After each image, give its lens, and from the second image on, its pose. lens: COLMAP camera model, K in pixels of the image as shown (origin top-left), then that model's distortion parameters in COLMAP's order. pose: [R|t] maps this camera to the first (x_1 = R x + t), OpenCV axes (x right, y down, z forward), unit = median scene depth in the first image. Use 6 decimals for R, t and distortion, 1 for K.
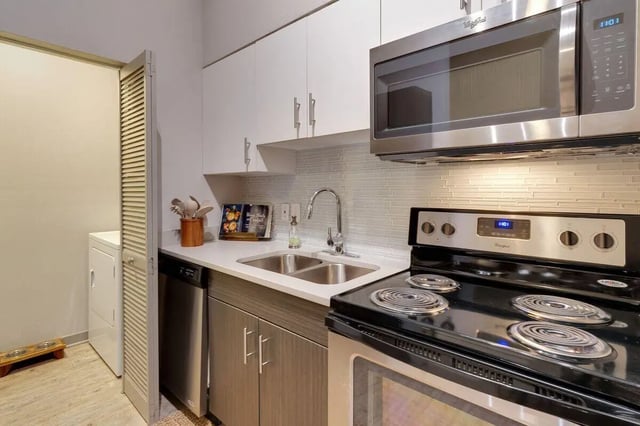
lens RADIAL K [[313.4, 0, 319.7], [0, 313.4, 187.7], [0, 0, 1]] dist [0.000945, 0.000169]
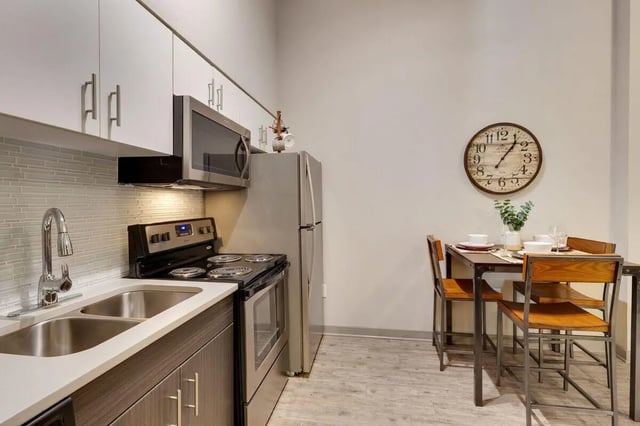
lens RADIAL K [[313.9, 0, 323.4], [0, 313.9, 205.7], [0, 0, 1]] dist [-0.000172, -0.000015]
pose [[-0.535479, 0.000888, 0.844548, -1.035269], [0.004533, 0.999988, 0.001823, -0.002278], [-0.844537, 0.004805, -0.535476, 1.068505]]
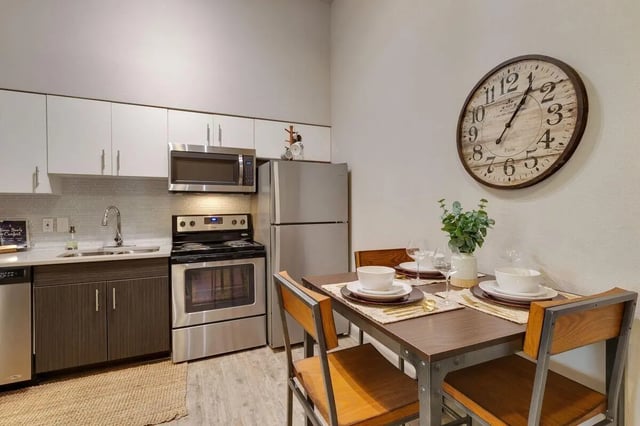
lens RADIAL K [[313.9, 0, 323.4], [0, 313.9, 205.7], [0, 0, 1]] dist [-0.000172, -0.000015]
pose [[0.403333, -0.002404, 0.915050, -1.238031], [-0.002142, 0.999991, 0.003572, -0.009915], [-0.915051, -0.003401, 0.403324, -0.773048]]
